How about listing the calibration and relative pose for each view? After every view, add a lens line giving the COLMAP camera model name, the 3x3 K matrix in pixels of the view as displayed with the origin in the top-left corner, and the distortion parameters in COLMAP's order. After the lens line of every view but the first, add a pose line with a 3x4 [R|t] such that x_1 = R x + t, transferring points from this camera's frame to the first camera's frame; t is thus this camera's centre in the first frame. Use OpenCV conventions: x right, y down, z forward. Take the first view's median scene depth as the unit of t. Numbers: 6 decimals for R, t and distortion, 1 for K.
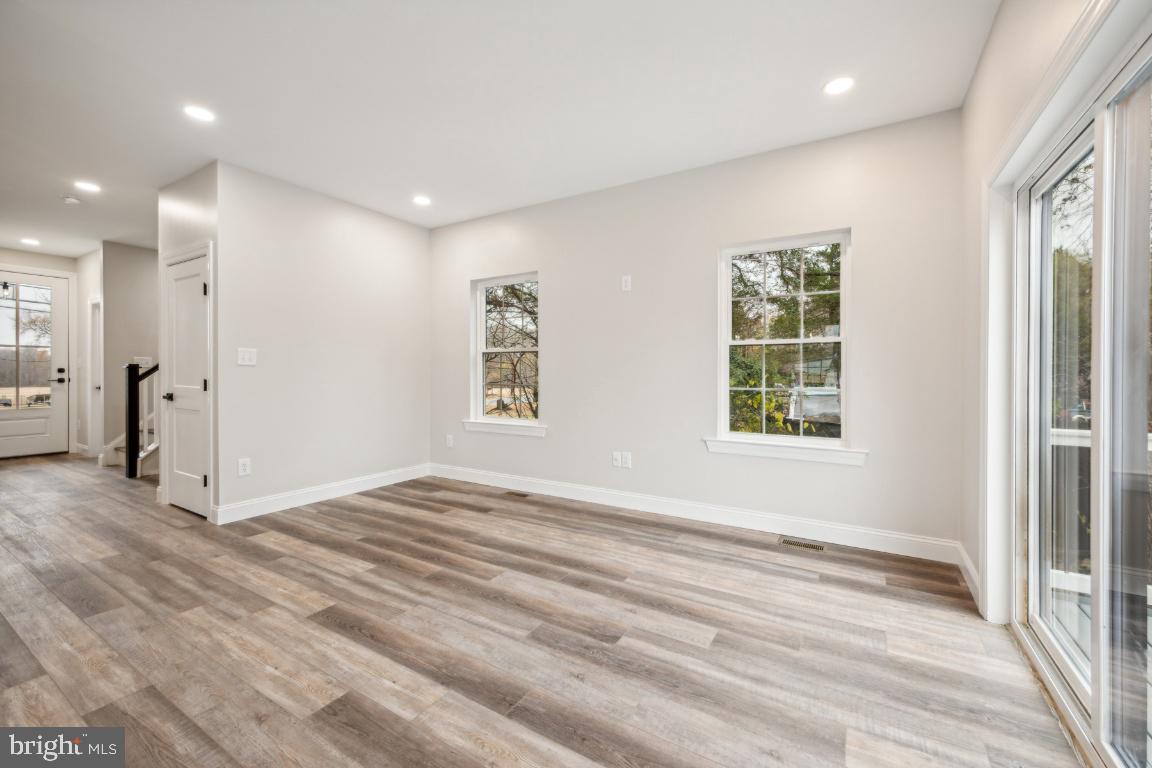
lens RADIAL K [[465.5, 0, 578.9], [0, 465.5, 372.5], [0, 0, 1]] dist [0.000777, 0.000093]
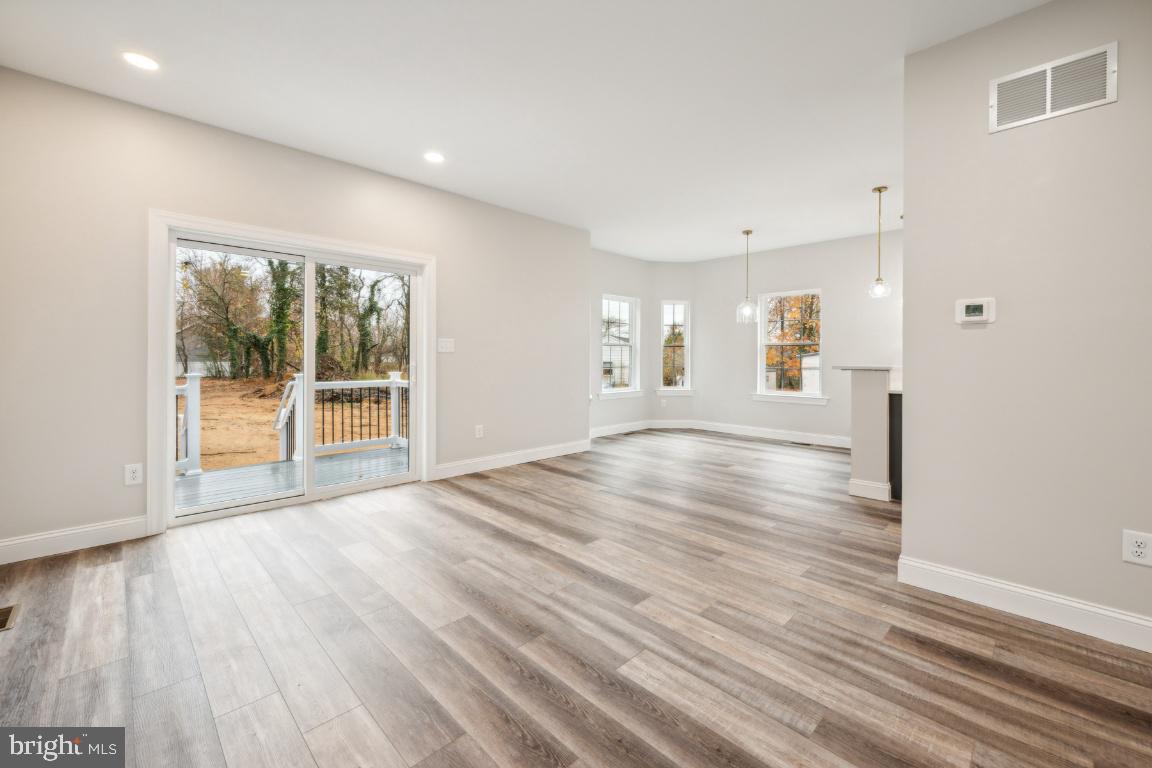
lens RADIAL K [[475.0, 0, 583.9], [0, 475.0, 357.9], [0, 0, 1]] dist [0.002221, 0.000053]
pose [[-0.973229, -0.005381, 0.229772, -0.537139], [-0.005074, 0.999985, 0.001927, -0.005364], [-0.229779, 0.000710, -0.973242, 1.637128]]
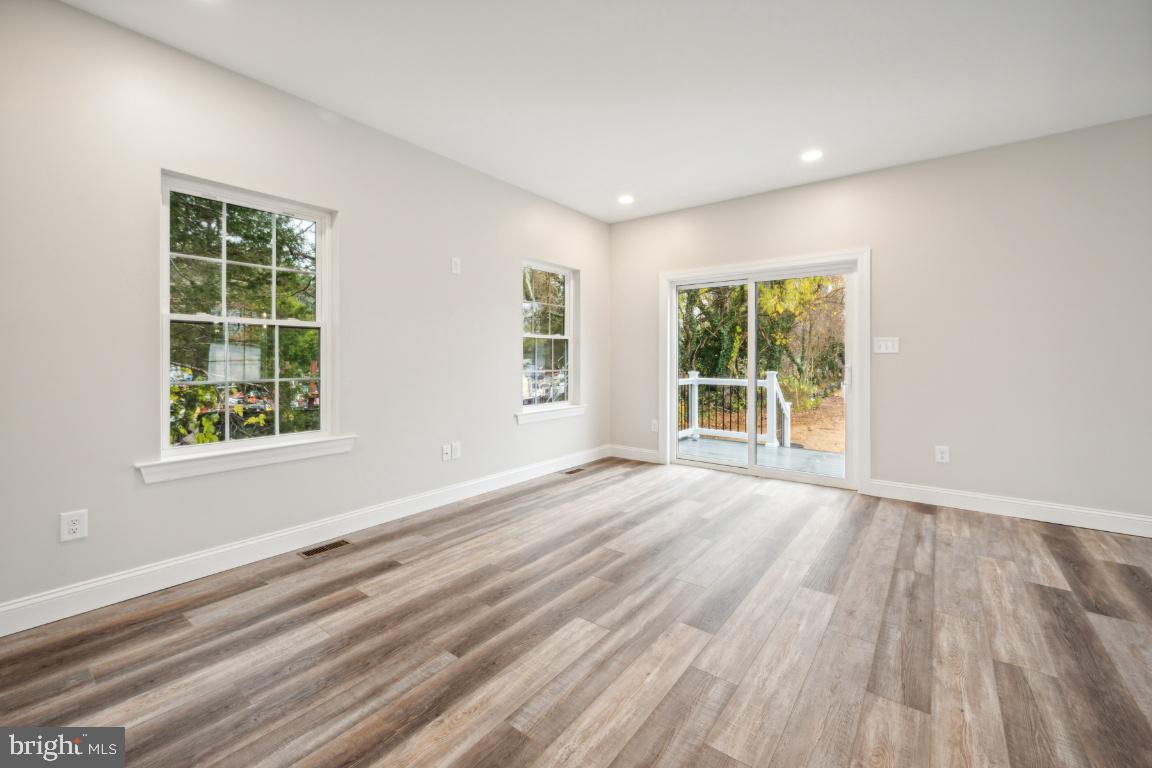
lens RADIAL K [[475.0, 0, 583.9], [0, 475.0, 357.9], [0, 0, 1]] dist [0.002221, 0.000053]
pose [[0.096736, -0.001504, 0.995309, -1.203171], [-0.001545, 0.999997, 0.001661, -0.006303], [-0.995309, -0.001699, 0.096734, 0.919562]]
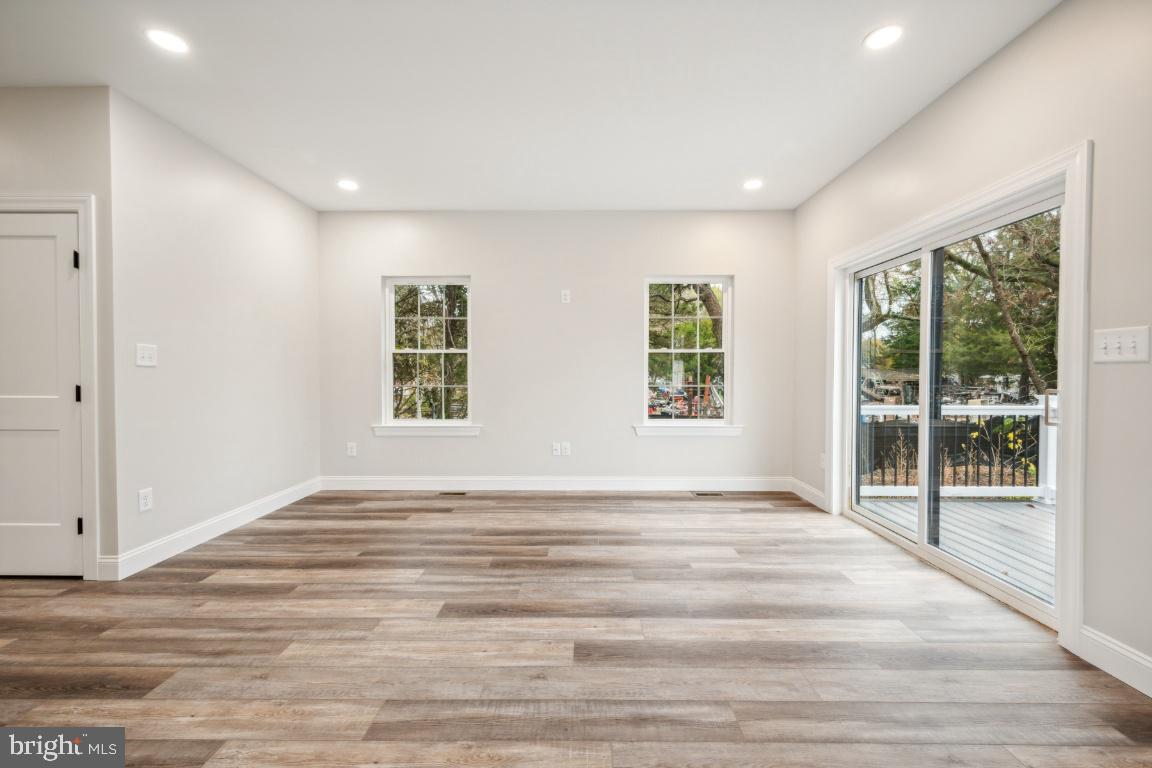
lens RADIAL K [[465.5, 0, 578.9], [0, 465.5, 372.5], [0, 0, 1]] dist [0.000777, 0.000093]
pose [[0.860168, -0.002545, 0.510004, -0.659920], [0.001502, 0.999996, 0.002457, -0.007548], [-0.510008, -0.001348, 0.860168, -0.022886]]
